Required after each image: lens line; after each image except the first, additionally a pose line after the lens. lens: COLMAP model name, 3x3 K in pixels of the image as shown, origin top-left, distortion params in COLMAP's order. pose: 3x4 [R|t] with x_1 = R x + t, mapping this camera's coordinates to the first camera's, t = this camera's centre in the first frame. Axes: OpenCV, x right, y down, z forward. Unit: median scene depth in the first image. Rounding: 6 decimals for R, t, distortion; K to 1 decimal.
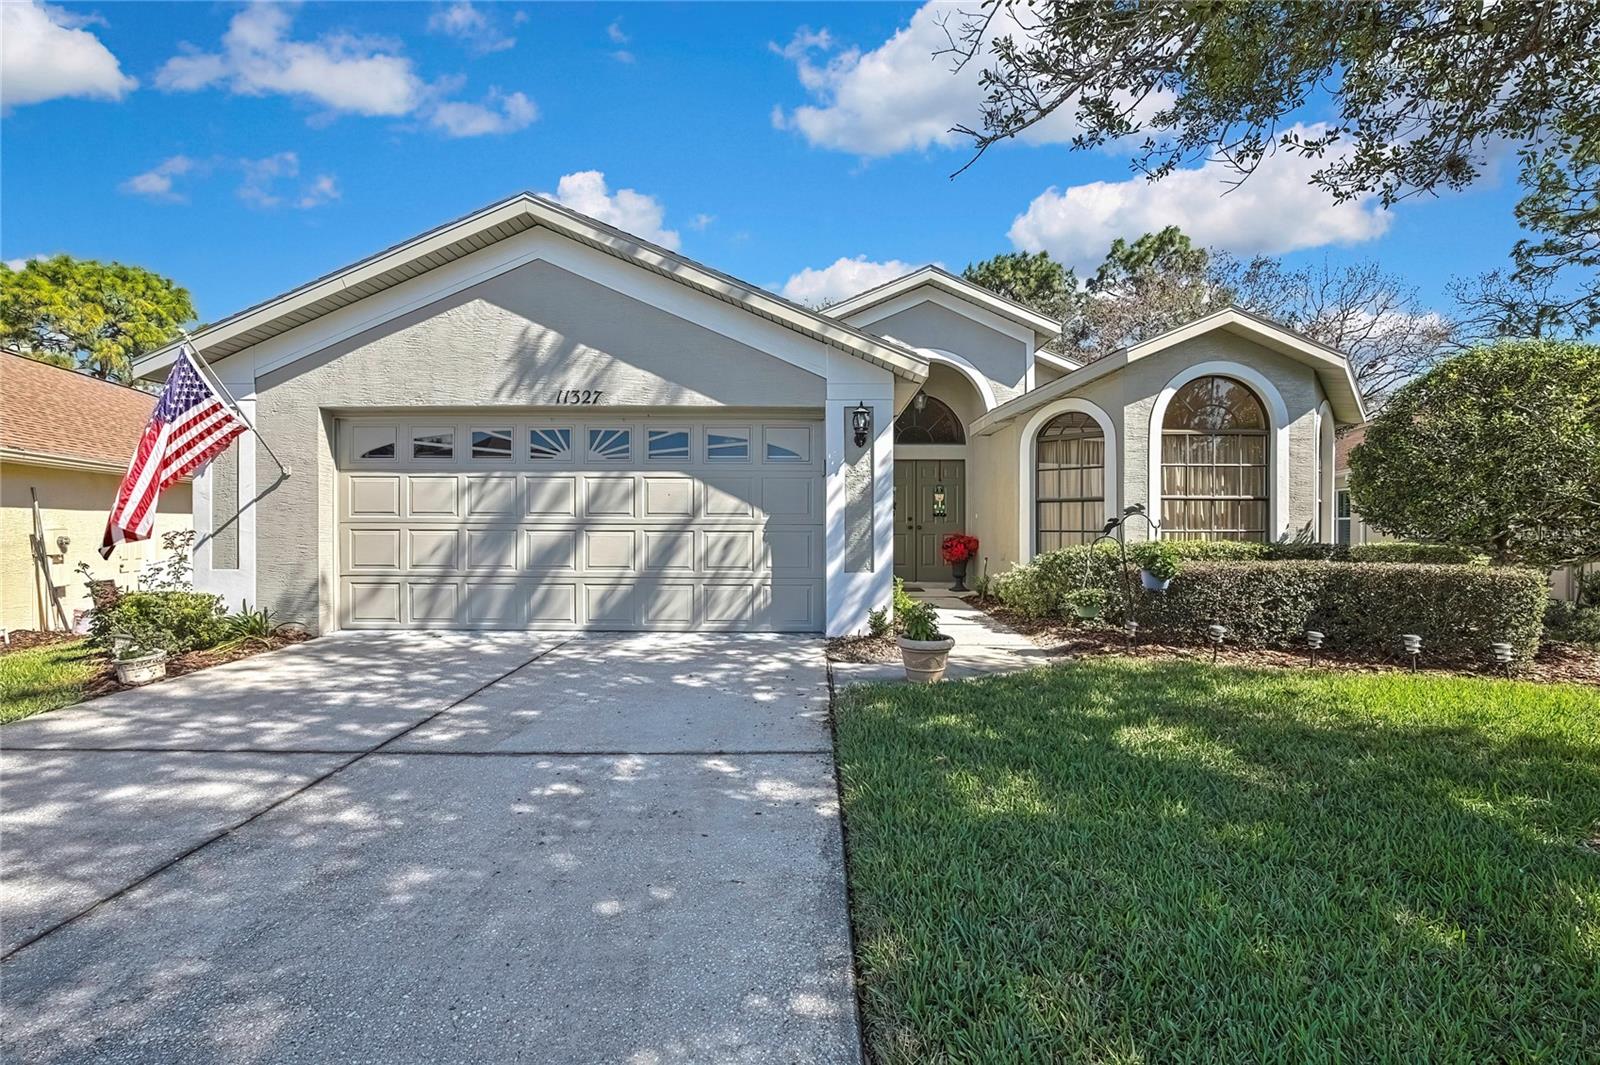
lens RADIAL K [[700.8, 0, 807.7], [0, 700.8, 527.7], [0, 0, 1]] dist [-0.013757, 0.000751]
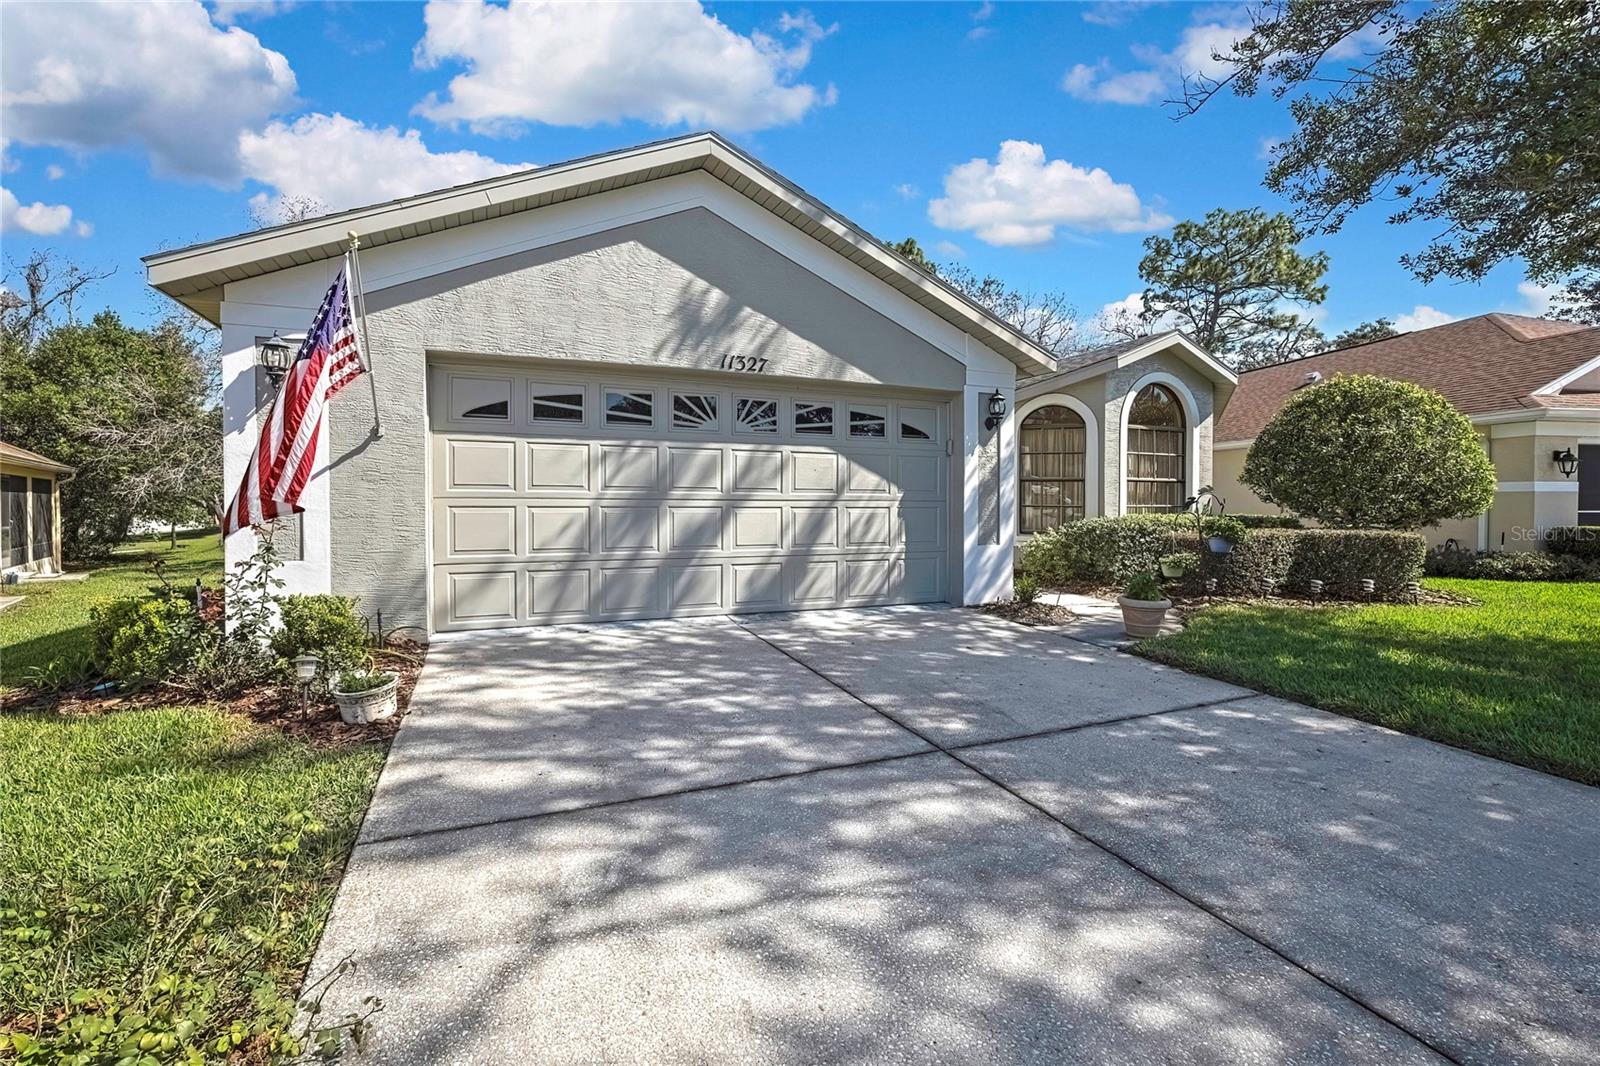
lens RADIAL K [[691.1, 0, 800.9], [0, 691.1, 510.9], [0, 0, 1]] dist [-0.011067, 0.000329]
pose [[0.919370, -0.003897, 0.393375, -0.618743], [-0.002087, 0.999889, 0.014784, -0.004691], [-0.393388, -0.014413, 0.919259, 0.123524]]
